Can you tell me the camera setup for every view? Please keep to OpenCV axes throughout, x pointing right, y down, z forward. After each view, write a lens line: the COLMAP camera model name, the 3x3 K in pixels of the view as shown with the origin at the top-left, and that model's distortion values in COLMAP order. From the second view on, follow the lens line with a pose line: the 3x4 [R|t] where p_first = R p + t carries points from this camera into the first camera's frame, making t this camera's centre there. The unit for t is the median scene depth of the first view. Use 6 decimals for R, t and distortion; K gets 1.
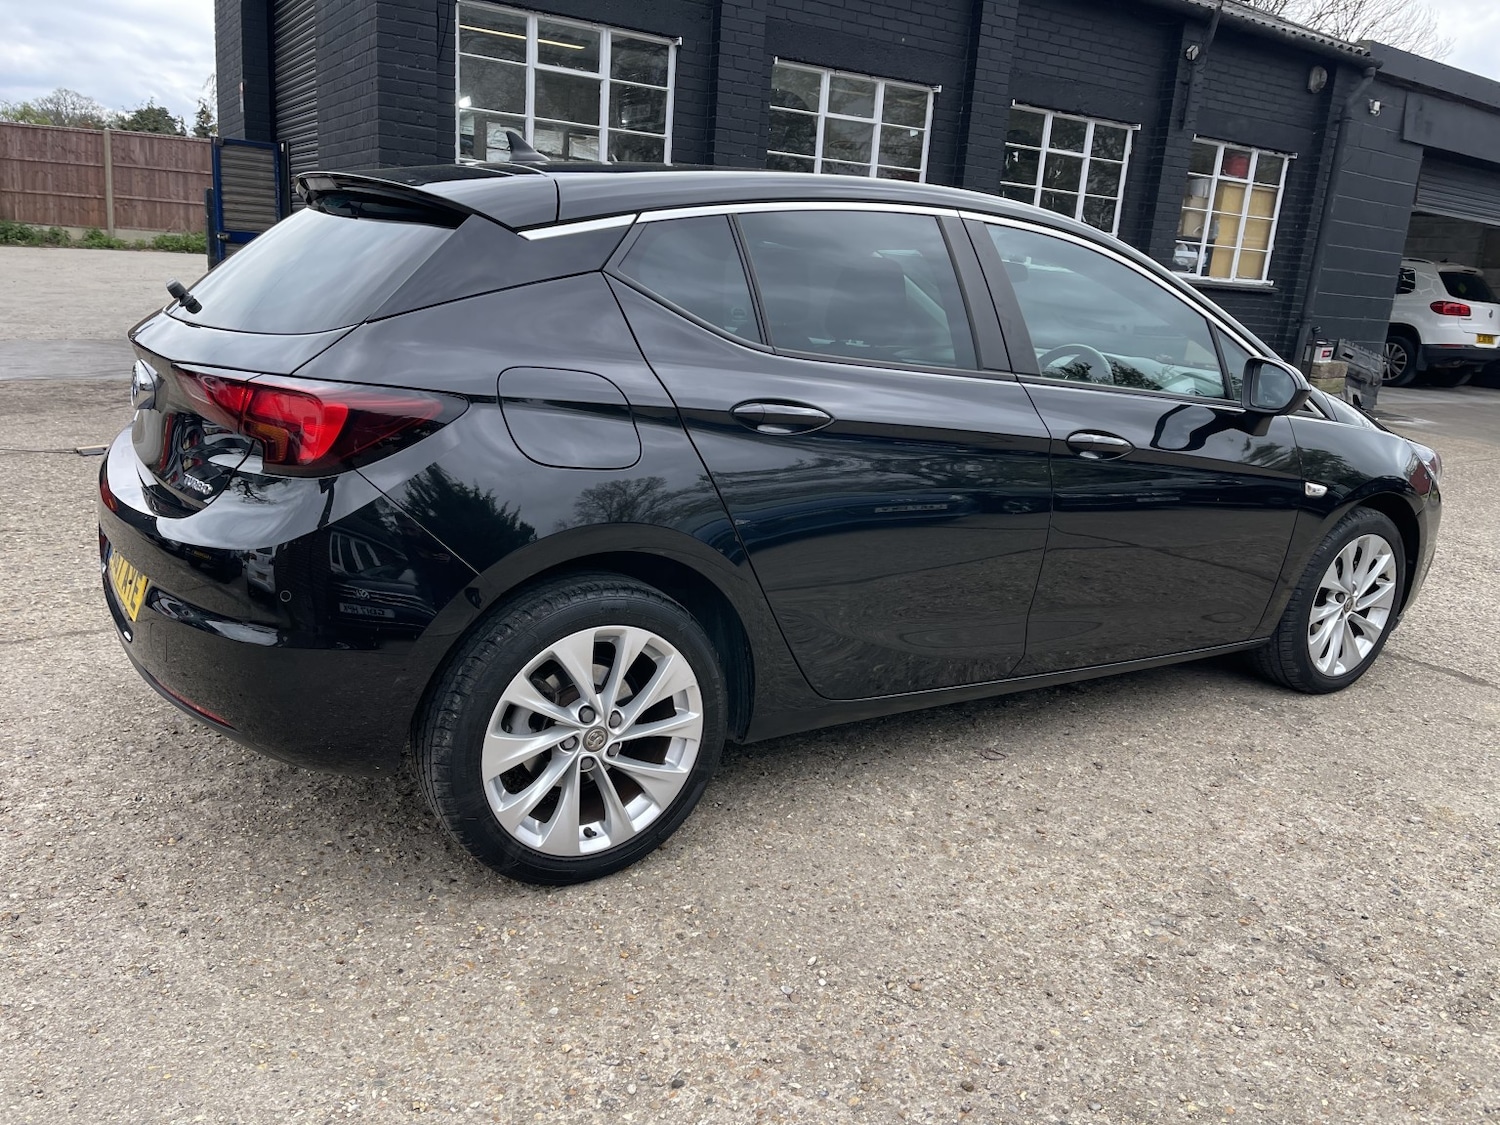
lens RADIAL K [[1143.1, 0, 749.8], [0, 1143.1, 571.9], [0, 0, 1]] dist [0.093670, -0.121923]
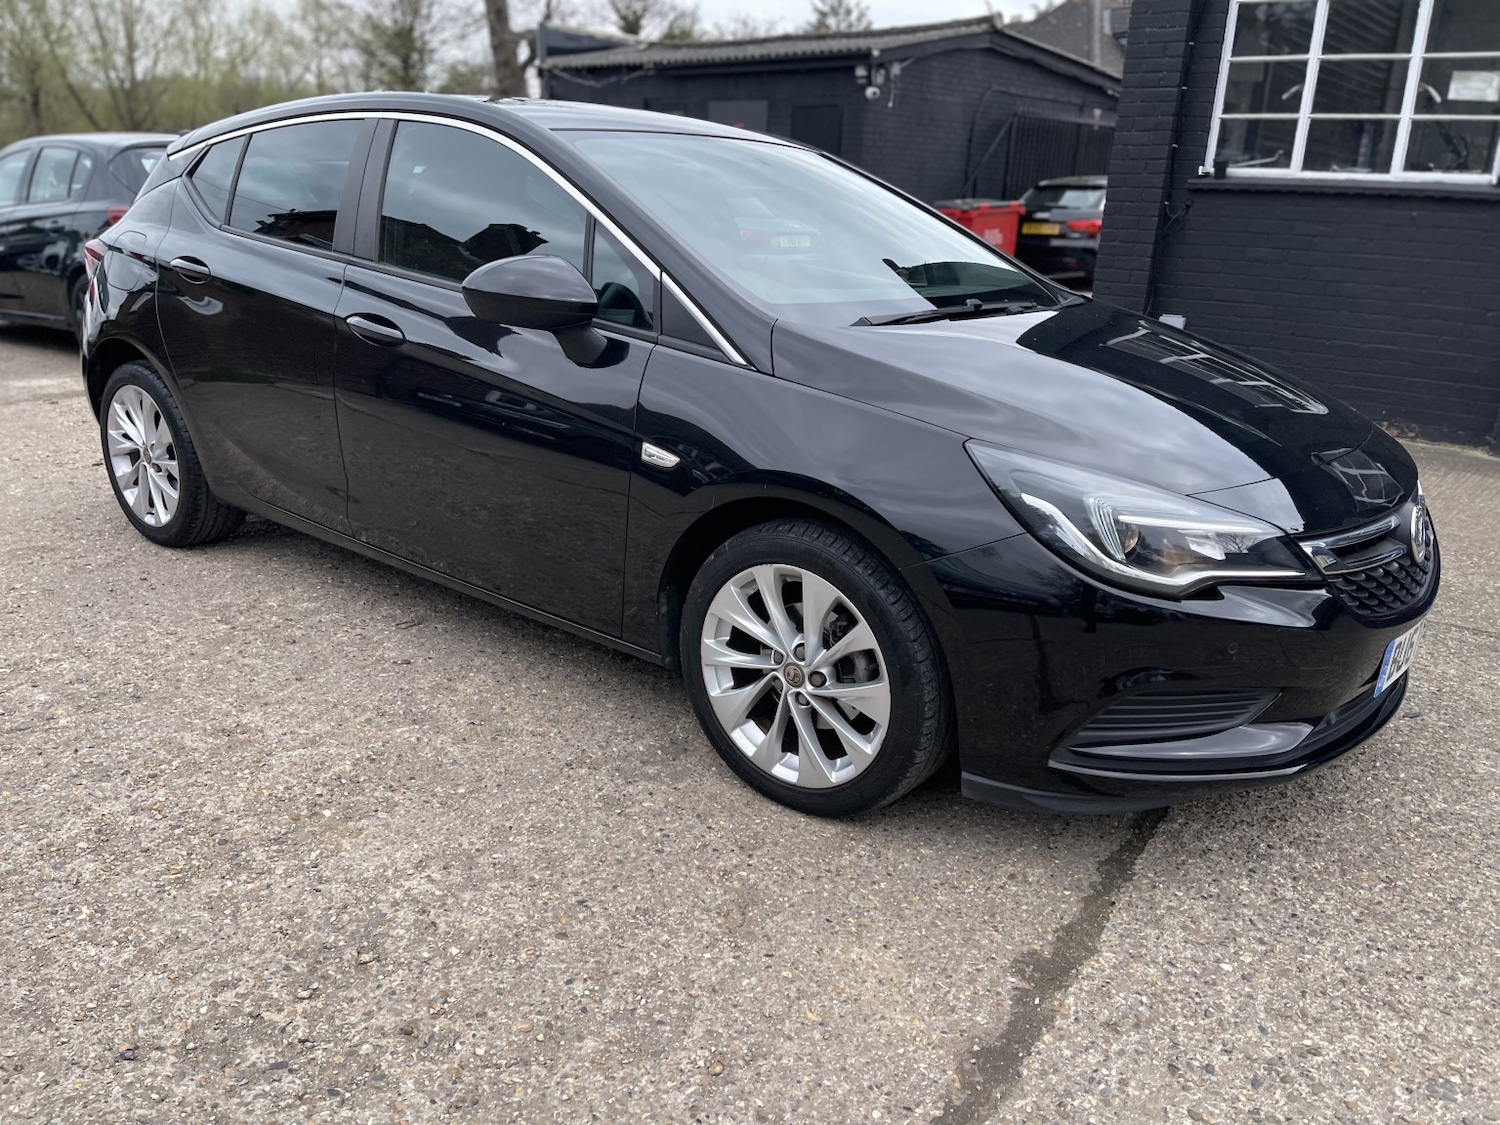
lens RADIAL K [[1143.1, 0, 749.8], [0, 1143.1, 571.9], [0, 0, 1]] dist [0.093670, -0.121923]
pose [[0.309086, 0.240441, -0.920138, 1.448117], [-0.258245, 0.952380, 0.162118, -0.163489], [0.915301, 0.187513, 0.356460, 1.008973]]
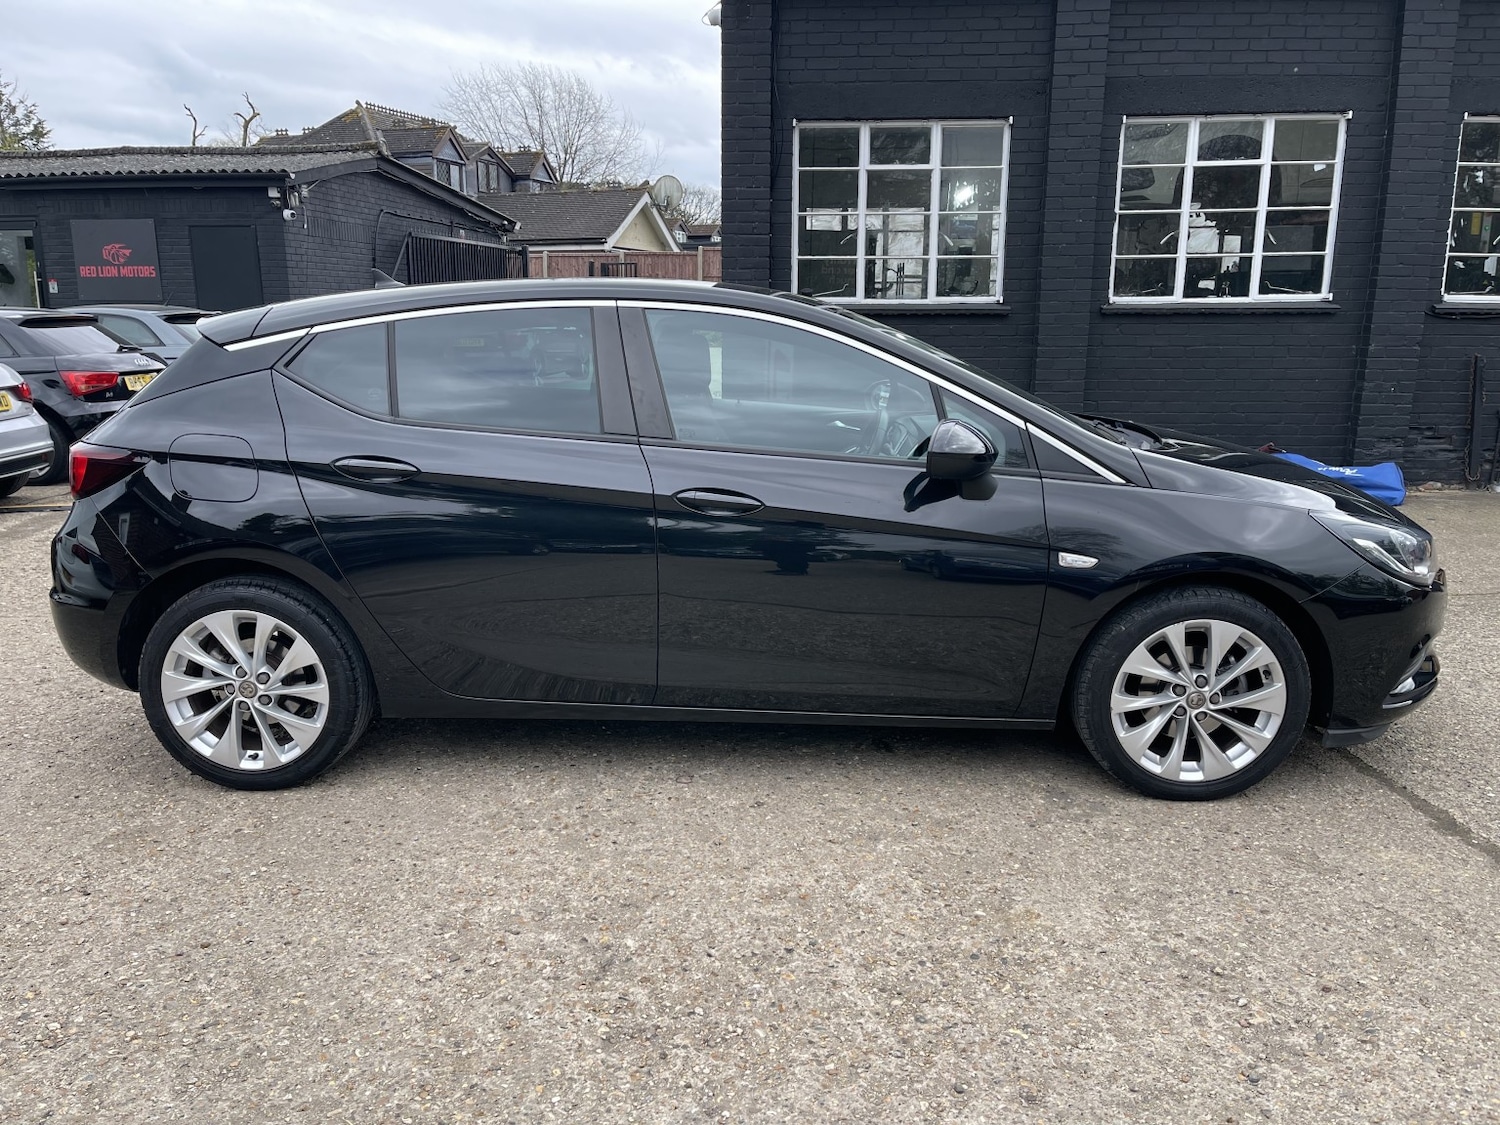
lens RADIAL K [[1143.1, 0, 749.8], [0, 1143.1, 571.9], [0, 0, 1]] dist [0.093670, -0.121923]
pose [[0.813685, 0.060926, -0.578104, 0.997074], [-0.093149, 0.995307, -0.026213, -0.018043], [0.573794, 0.075179, 0.815542, 0.135096]]
